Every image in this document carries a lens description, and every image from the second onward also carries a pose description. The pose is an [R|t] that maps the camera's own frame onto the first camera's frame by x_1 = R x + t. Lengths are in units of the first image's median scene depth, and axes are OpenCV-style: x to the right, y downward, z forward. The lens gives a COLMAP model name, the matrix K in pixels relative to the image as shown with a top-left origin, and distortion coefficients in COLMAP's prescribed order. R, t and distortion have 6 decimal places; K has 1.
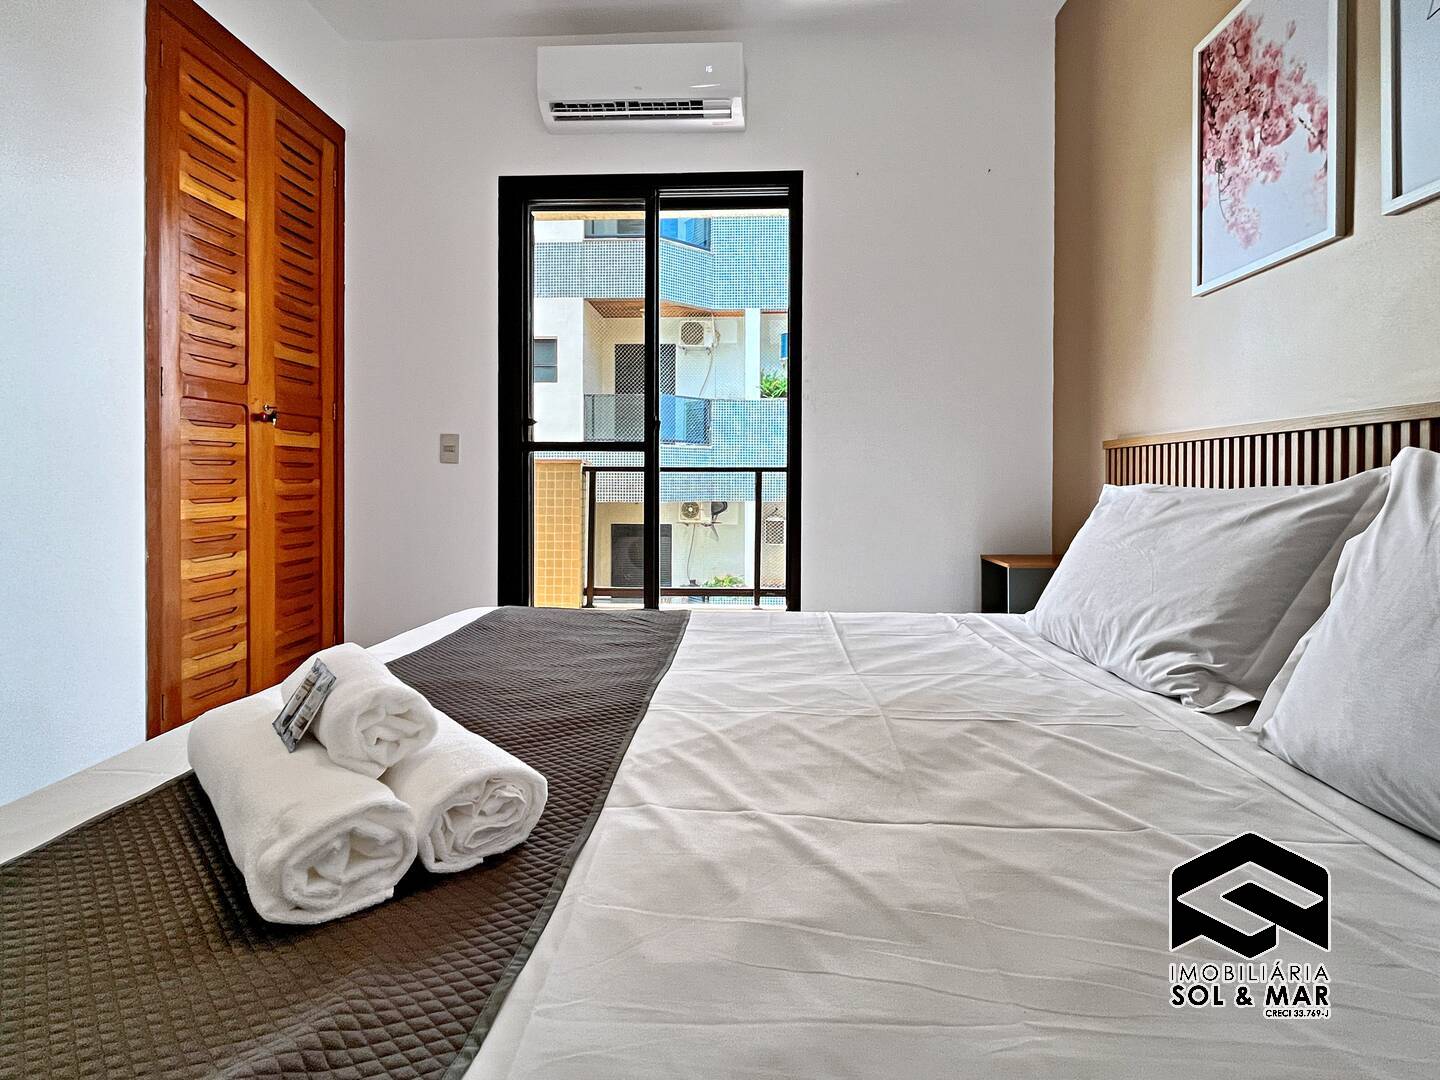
lens RADIAL K [[711.2, 0, 719.2], [0, 711.2, 484.2], [0, 0, 1]] dist [-0.000239, -0.000082]
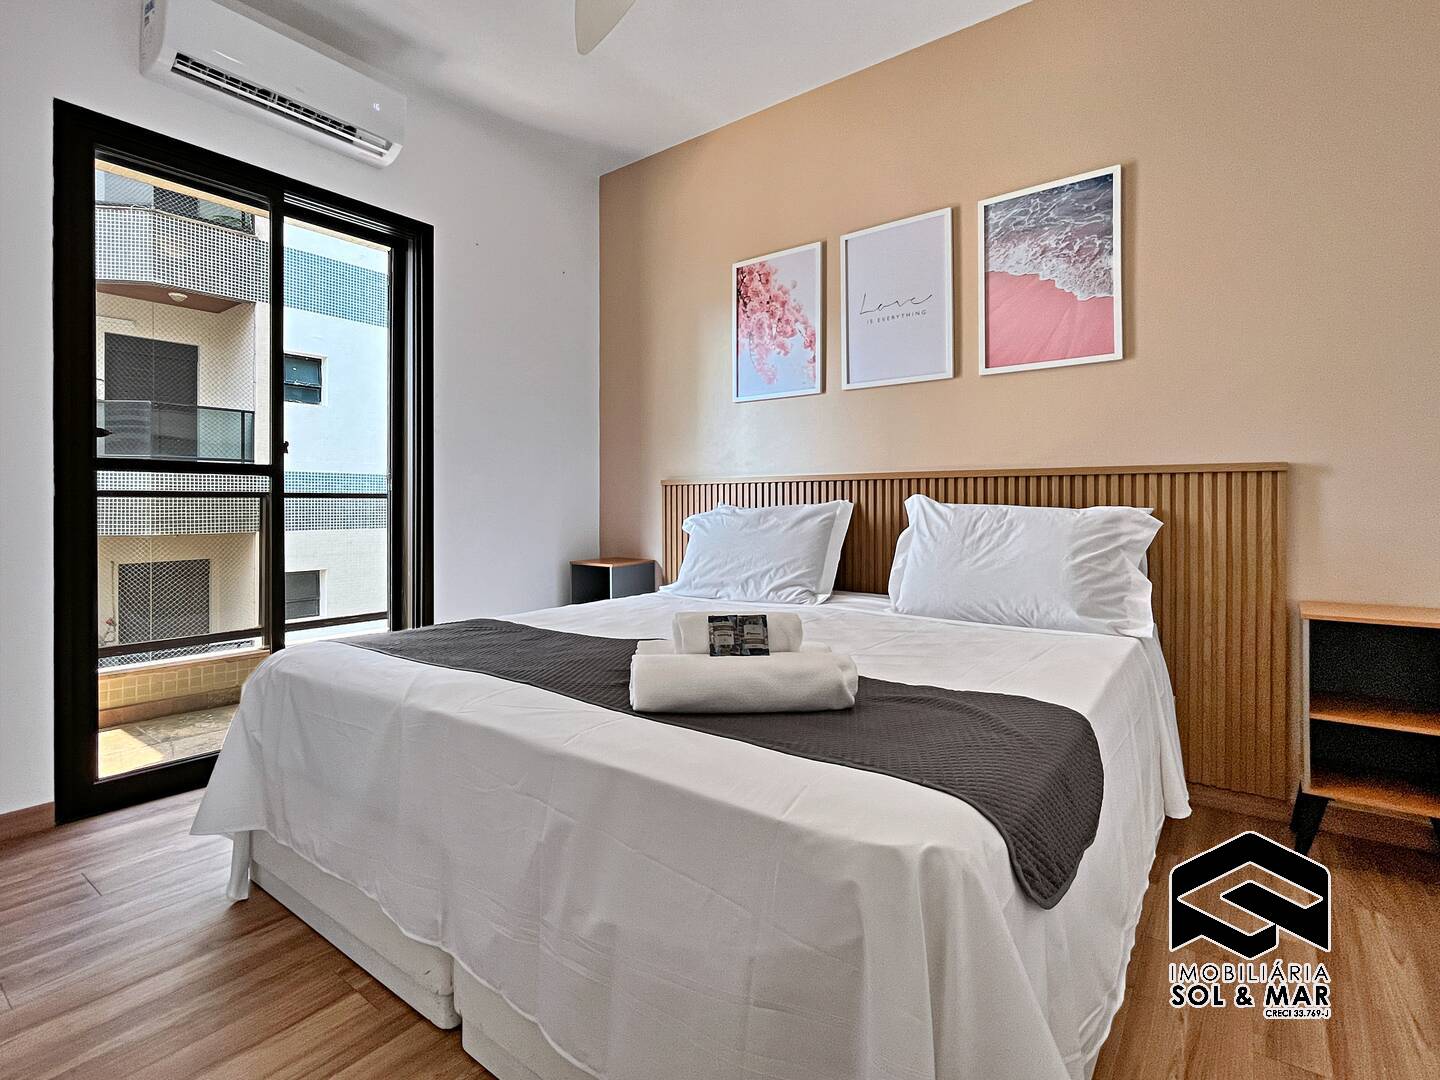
lens RADIAL K [[711.4, 0, 714.6], [0, 711.4, 504.3], [0, 0, 1]] dist [-0.002034, -0.000598]
pose [[0.566019, -0.002884, 0.824387, -0.860830], [0.007975, 0.999966, -0.001978, -0.005618], [-0.824354, 0.007694, 0.566023, 0.031462]]
